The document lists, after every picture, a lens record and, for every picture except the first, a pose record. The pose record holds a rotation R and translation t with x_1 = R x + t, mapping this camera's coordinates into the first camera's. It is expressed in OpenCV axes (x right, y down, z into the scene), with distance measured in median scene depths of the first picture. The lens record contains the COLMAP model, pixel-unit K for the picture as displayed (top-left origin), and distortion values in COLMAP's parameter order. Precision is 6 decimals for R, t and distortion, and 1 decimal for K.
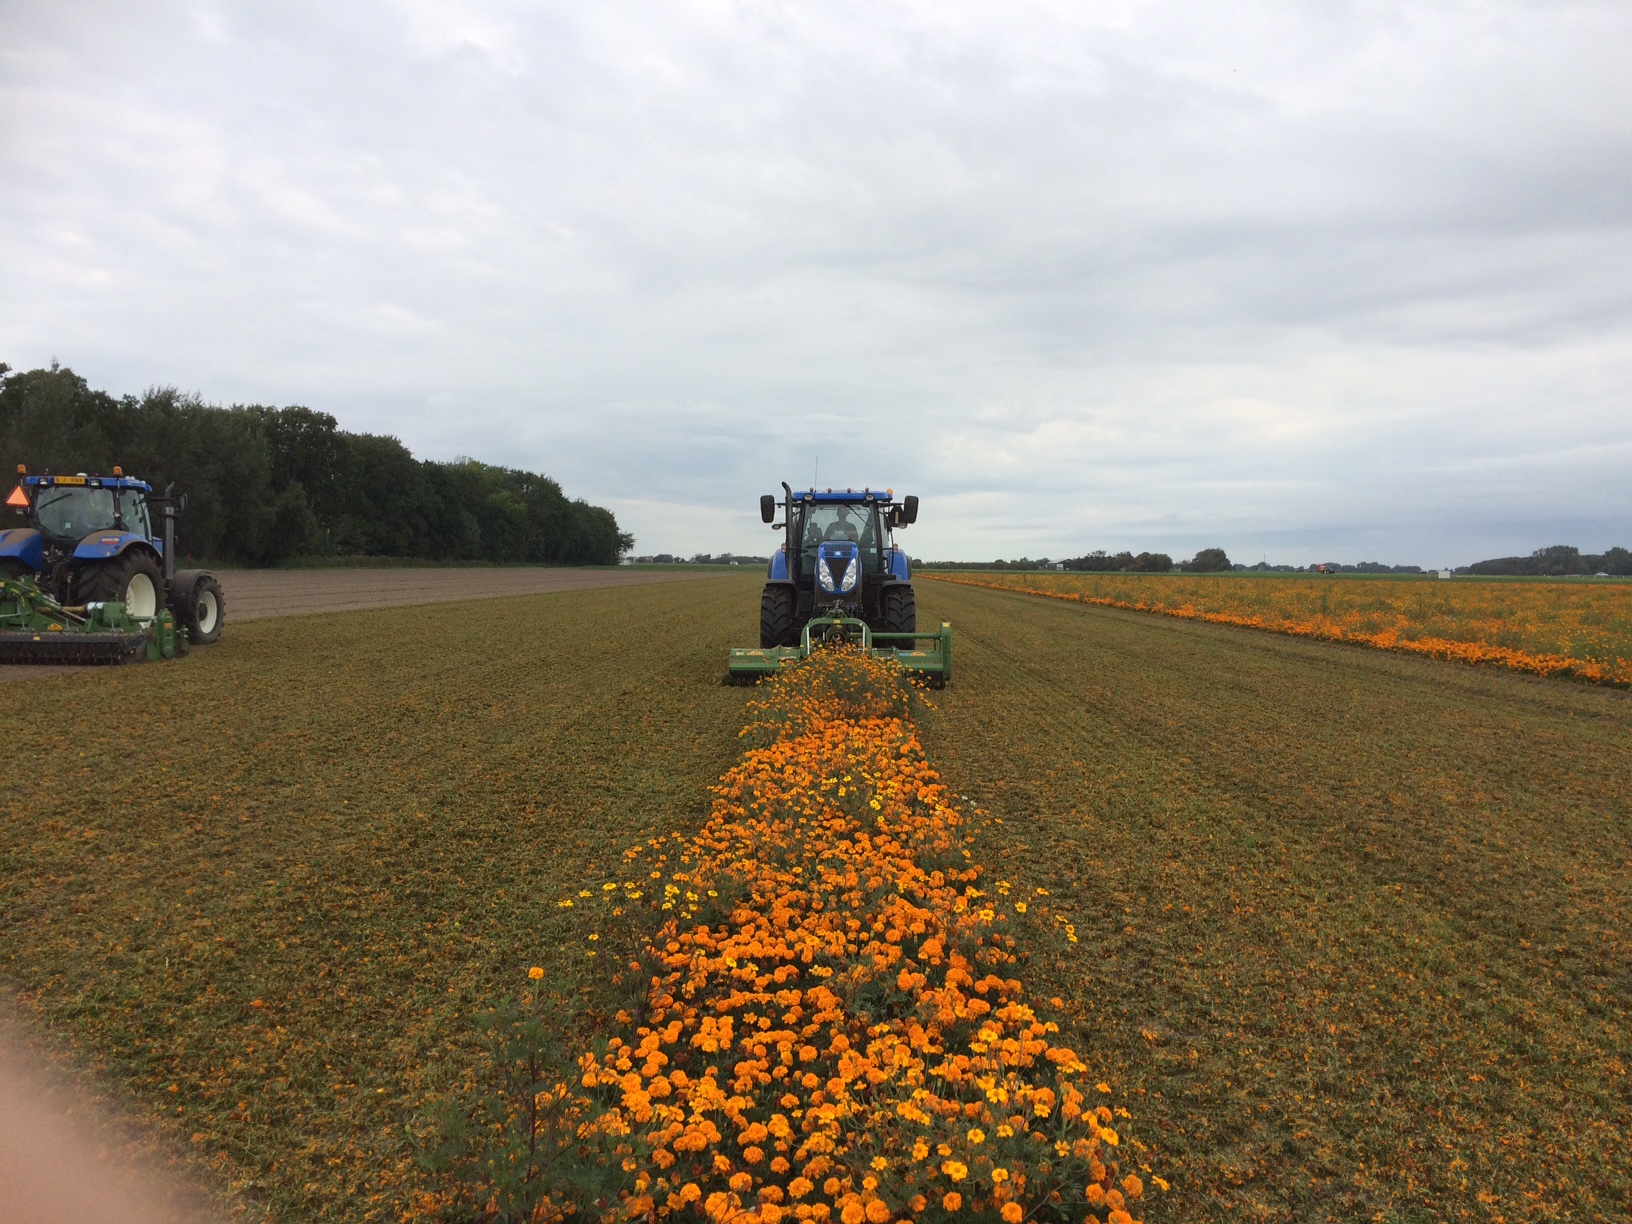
lens RADIAL K [[1356.7, 0, 815.3], [0, 1356.7, 614.2], [0, 0, 1]] dist [0.007891, -0.004715]
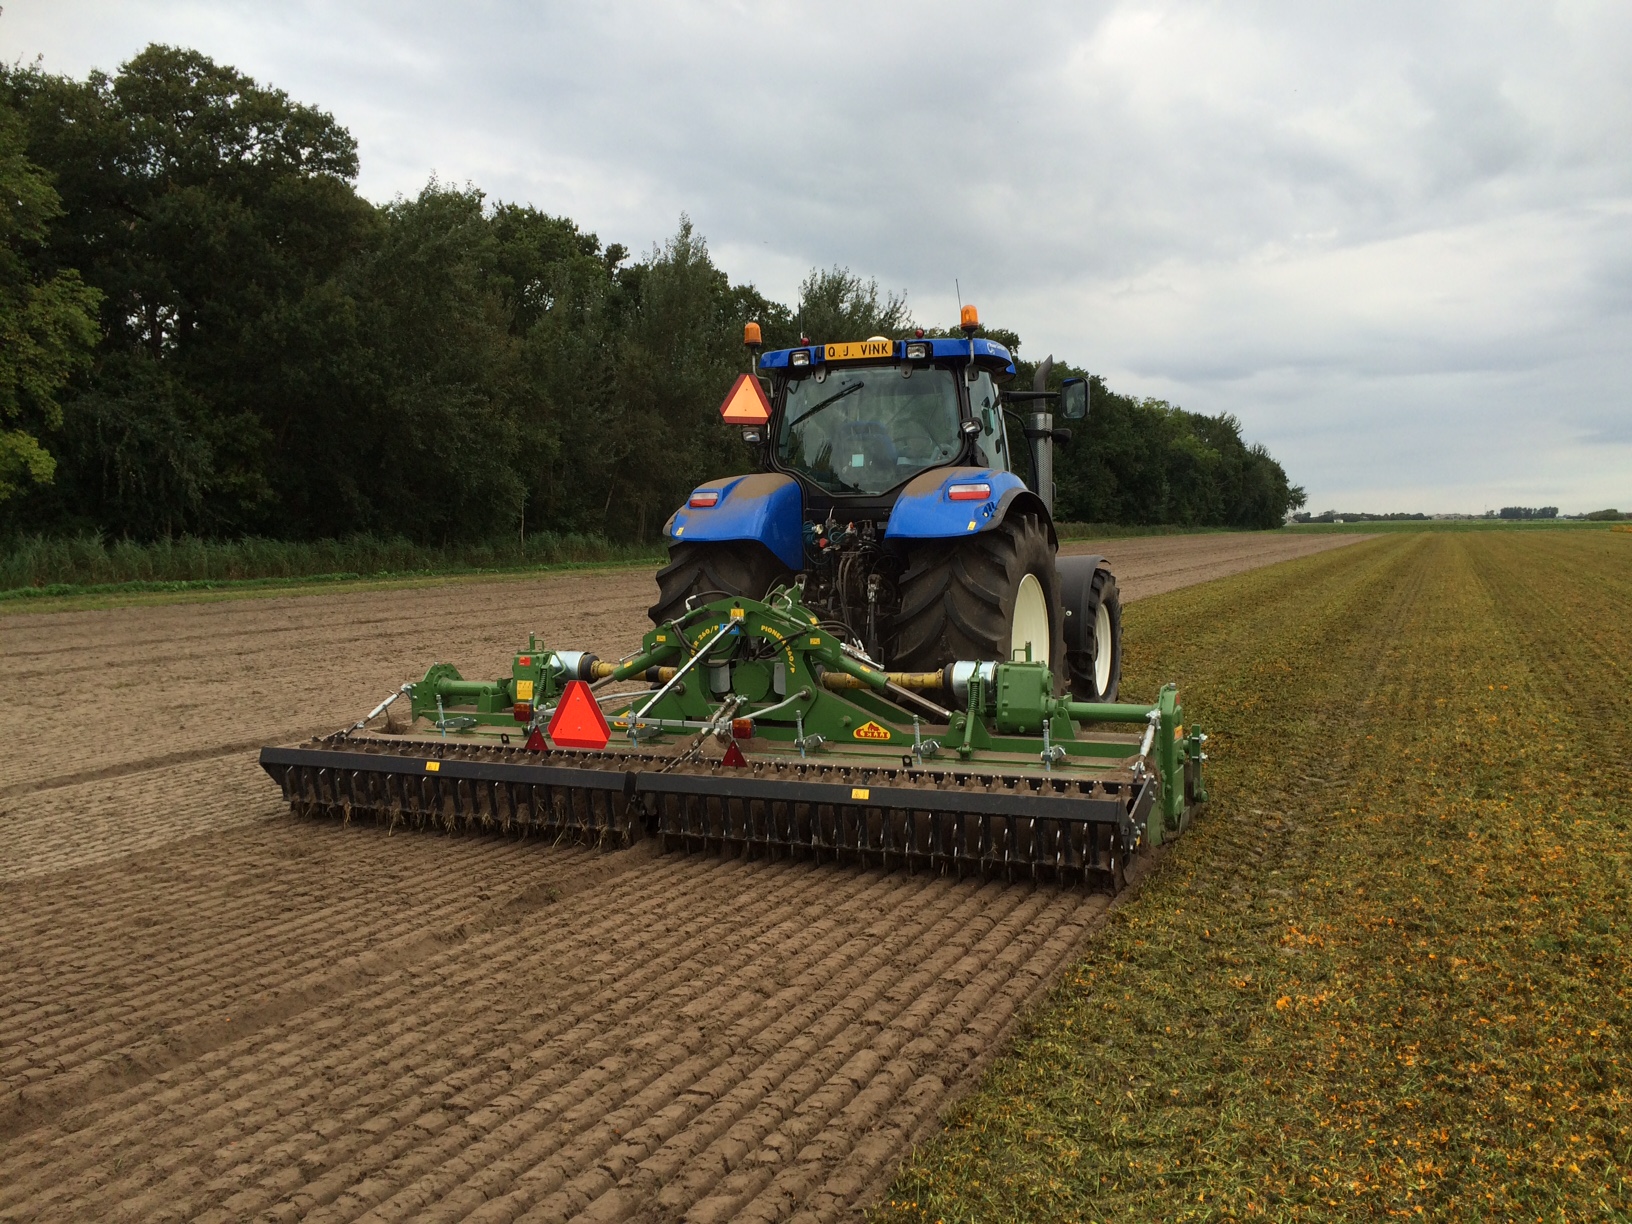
lens RADIAL K [[1356.7, 0, 815.5], [0, 1356.7, 612.1], [0, 0, 1]] dist [0.007891, -0.004715]
pose [[0.919810, -0.010012, -0.392236, -0.099315], [0.019236, 0.999623, 0.019594, -0.006852], [0.391892, -0.025568, 0.919656, 0.152663]]
